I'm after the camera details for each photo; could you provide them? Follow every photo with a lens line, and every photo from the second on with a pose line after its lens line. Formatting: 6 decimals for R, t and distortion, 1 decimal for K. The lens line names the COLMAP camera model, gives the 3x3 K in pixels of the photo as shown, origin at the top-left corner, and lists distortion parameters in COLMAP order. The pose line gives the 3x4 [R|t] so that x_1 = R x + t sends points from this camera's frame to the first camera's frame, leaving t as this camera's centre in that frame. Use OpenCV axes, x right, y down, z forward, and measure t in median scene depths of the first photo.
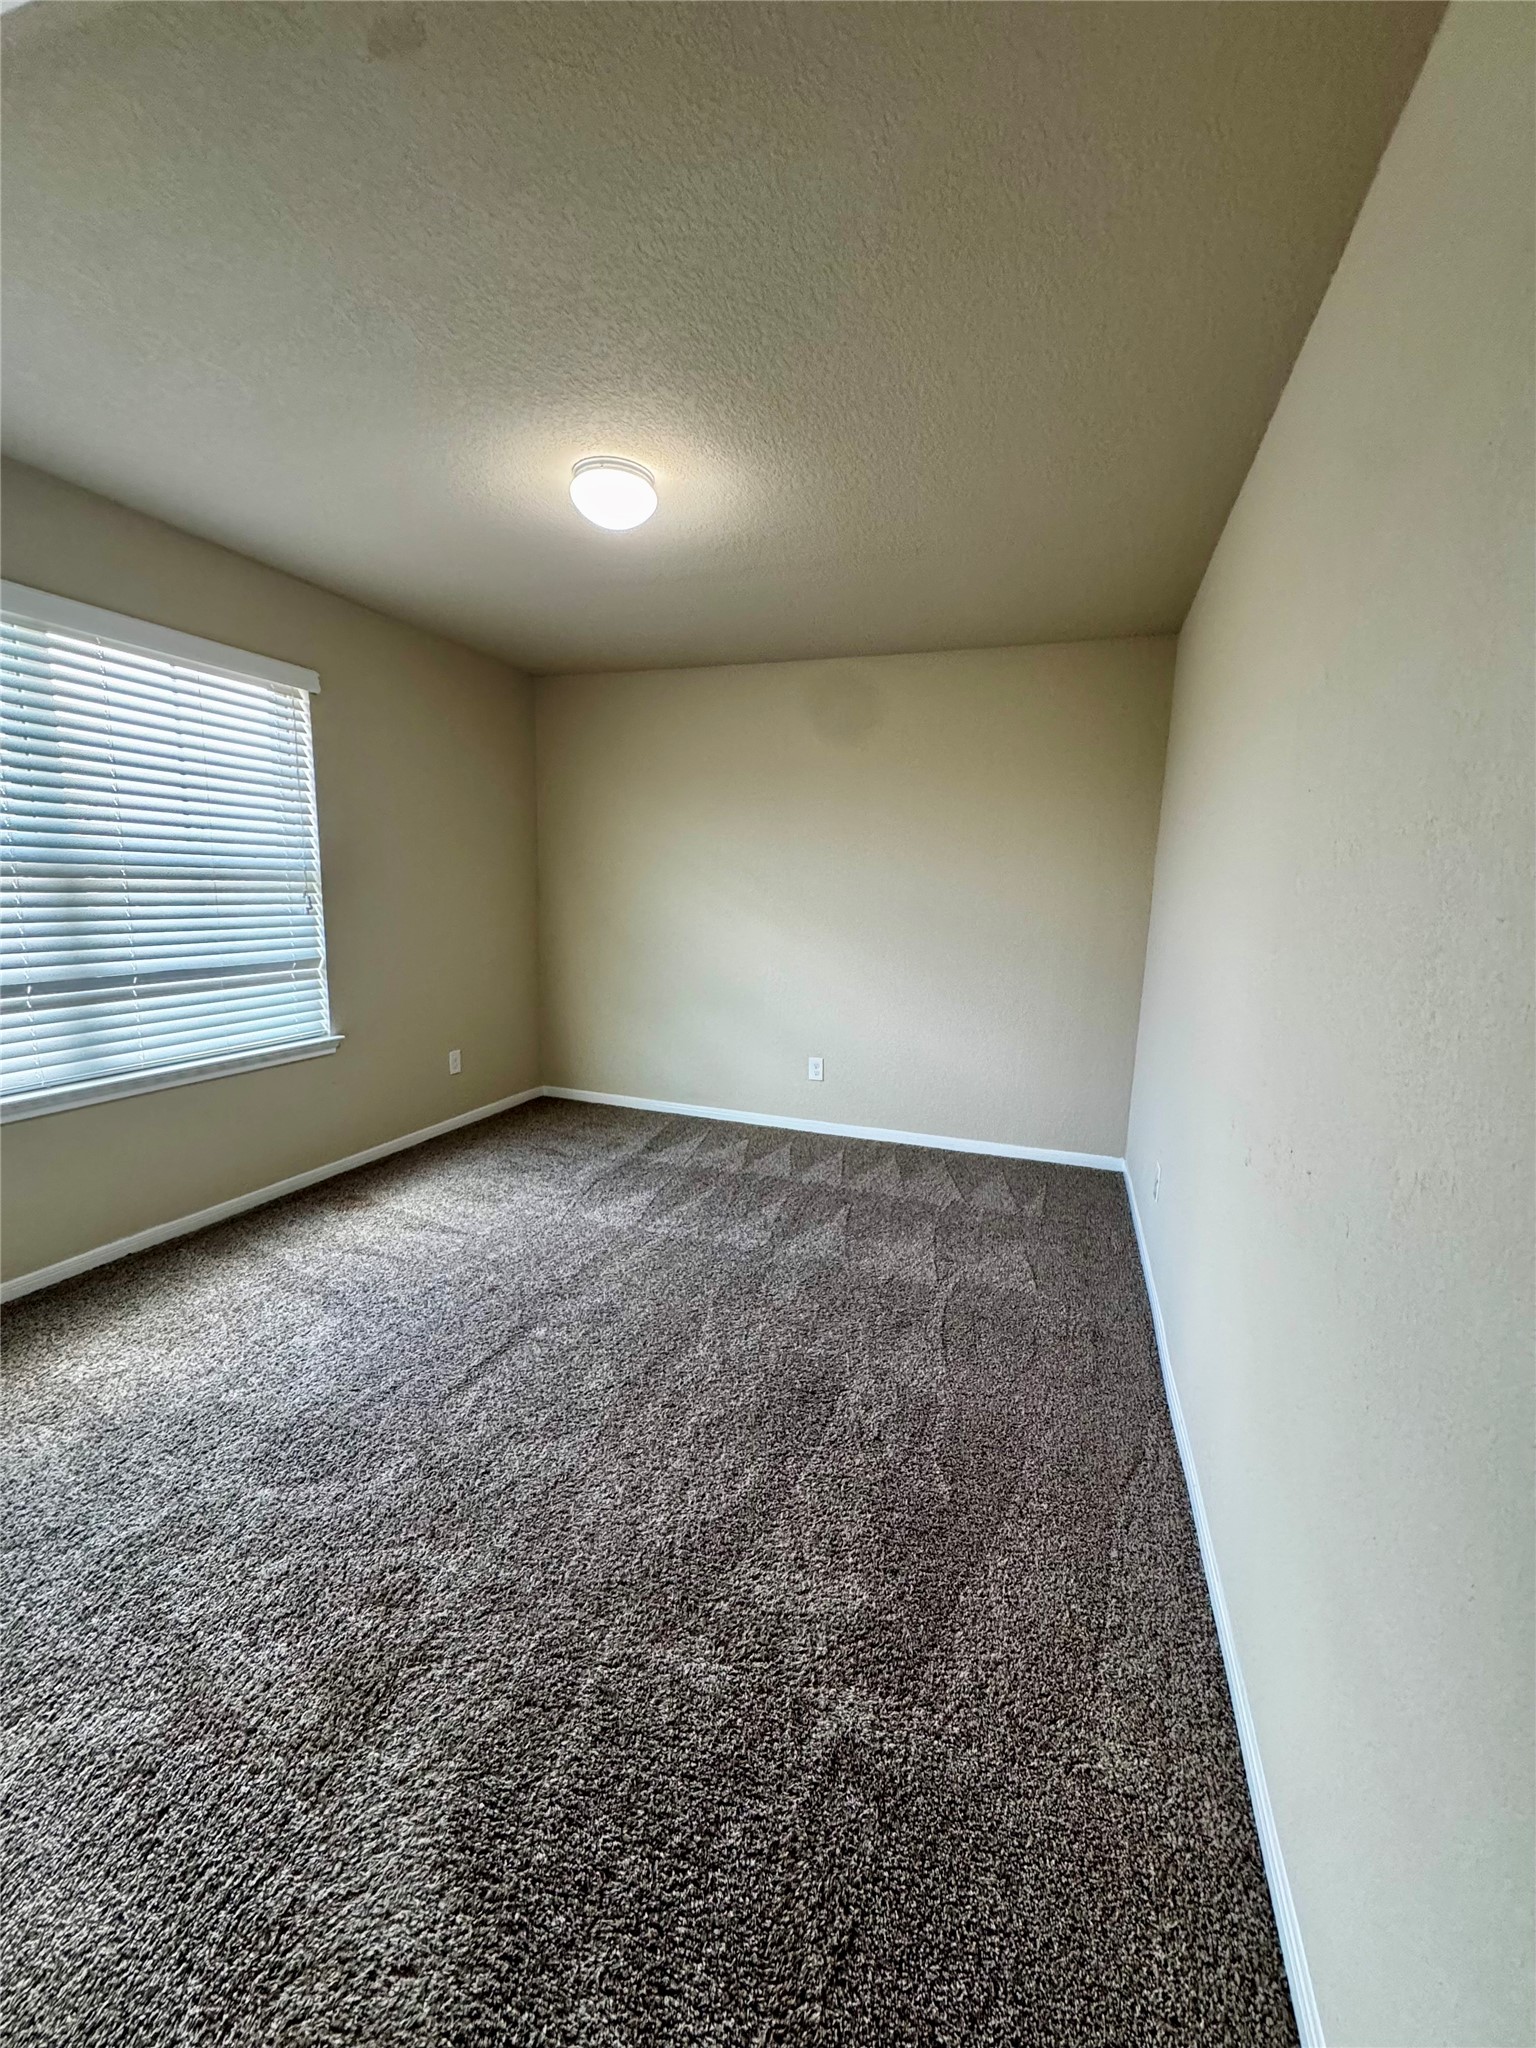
lens RADIAL K [[814.7, 0, 770.4], [0, 814.7, 1026.8], [0, 0, 1]] dist [-0.004683, 0.000603]
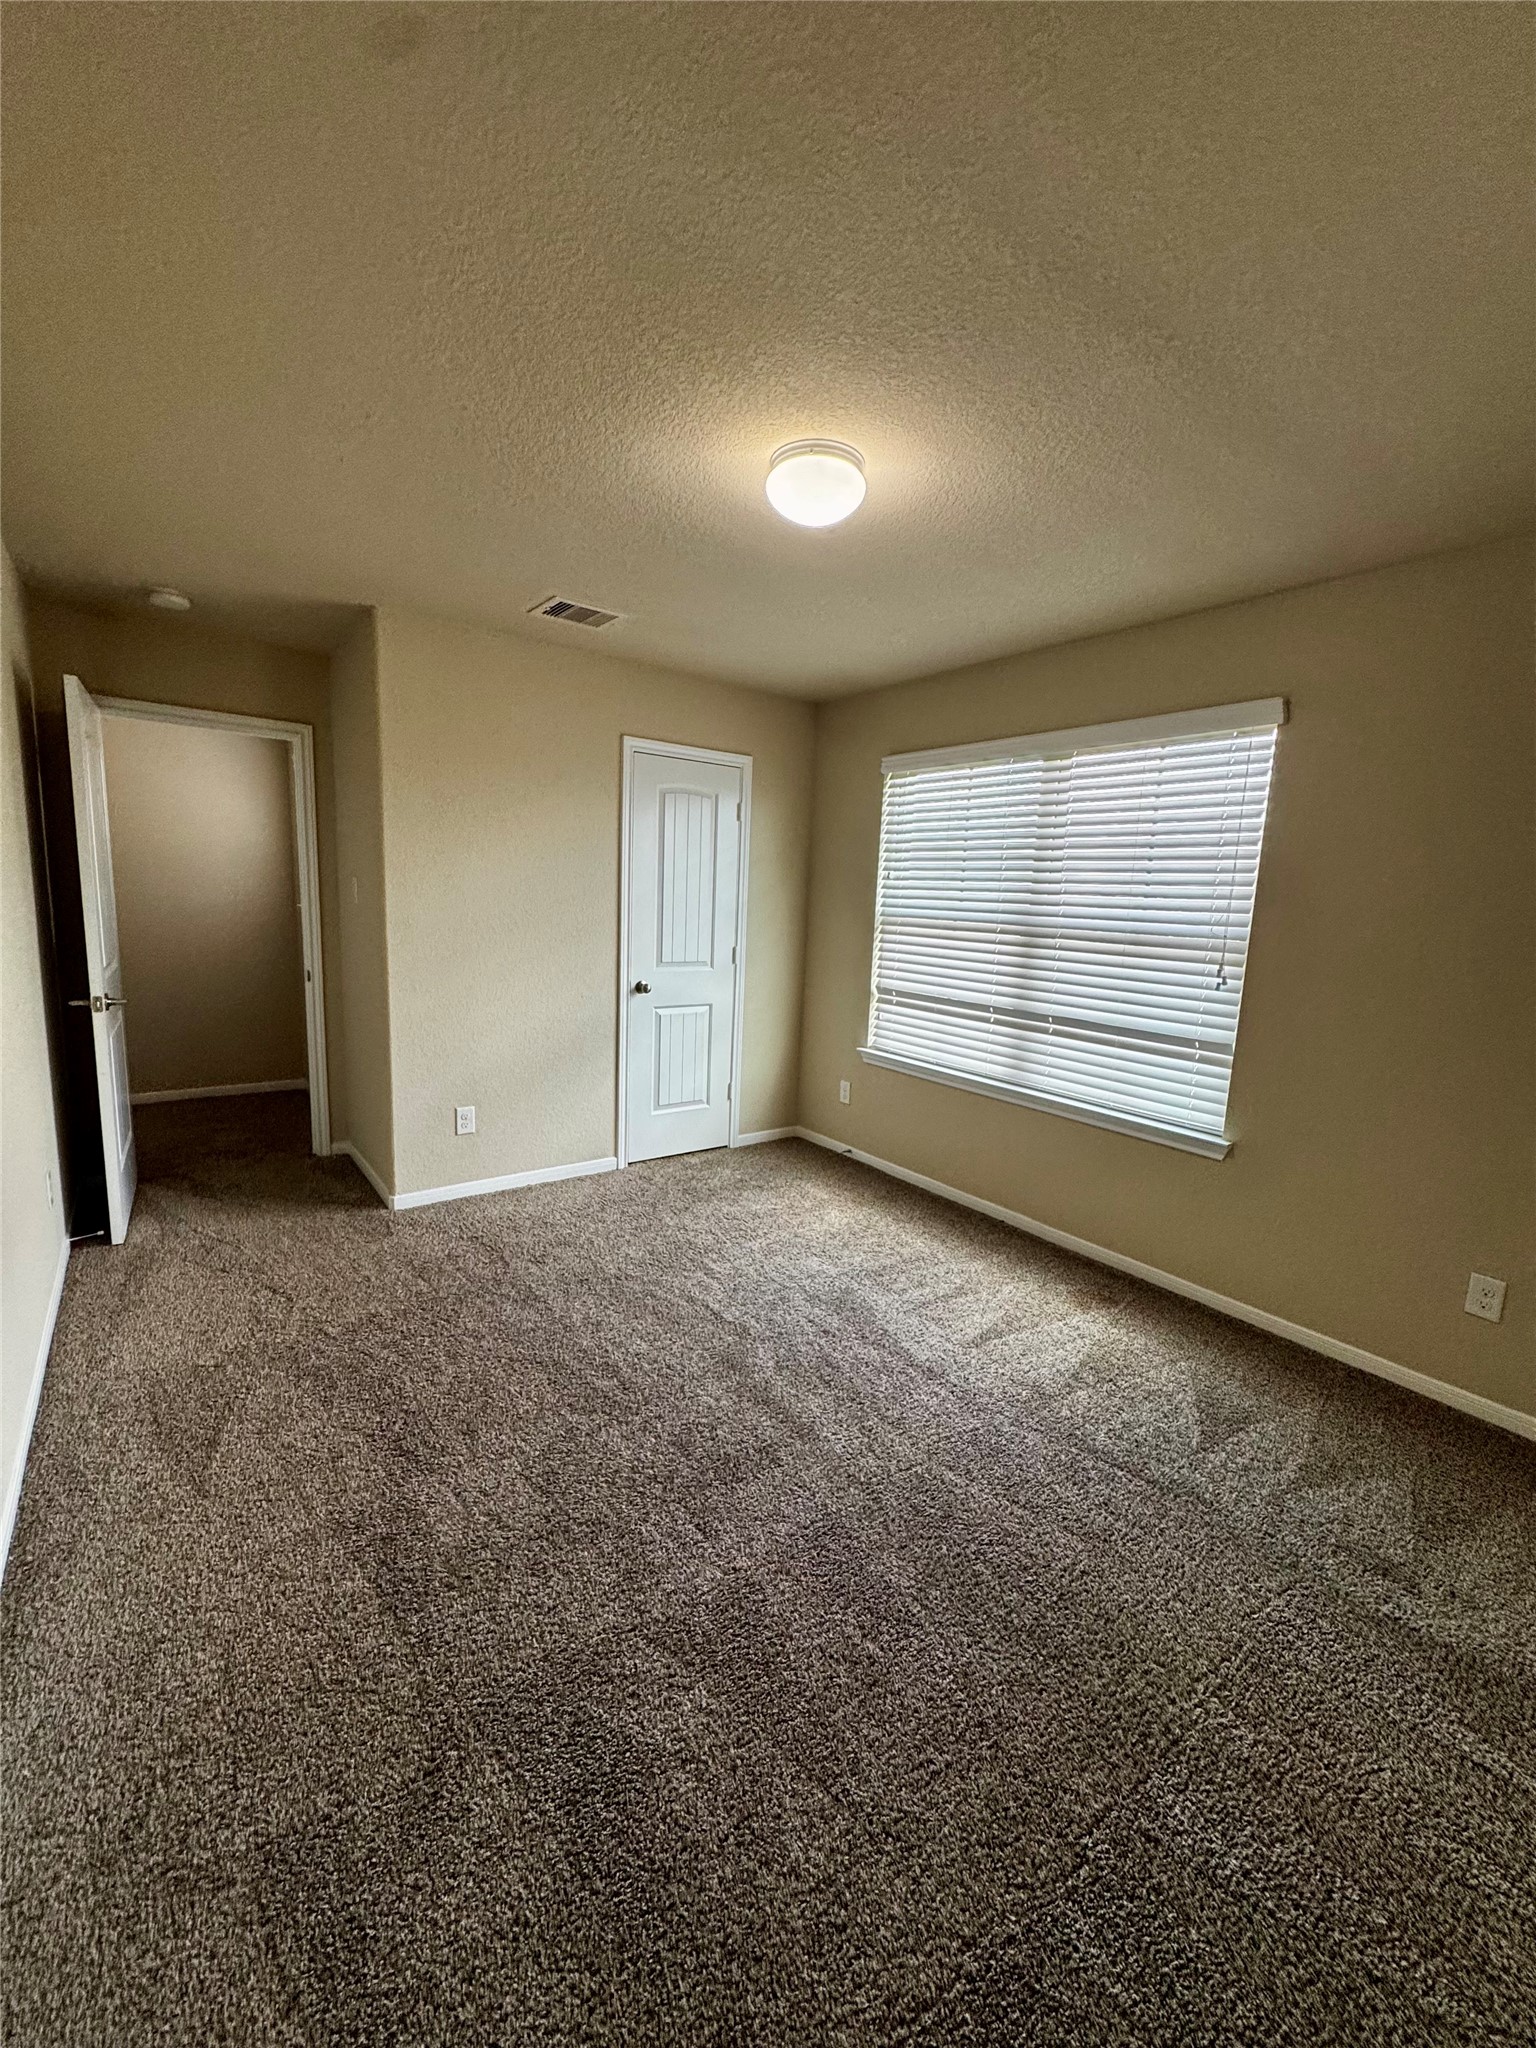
lens RADIAL K [[814.7, 0, 774.6], [0, 814.7, 1016.0], [0, 0, 1]] dist [-0.004683, 0.000603]
pose [[-0.546703, 0.070770, -0.834331, 0.454343], [-0.199783, 0.956620, 0.212052, -0.226977], [0.813144, 0.282614, -0.508848, 1.202716]]
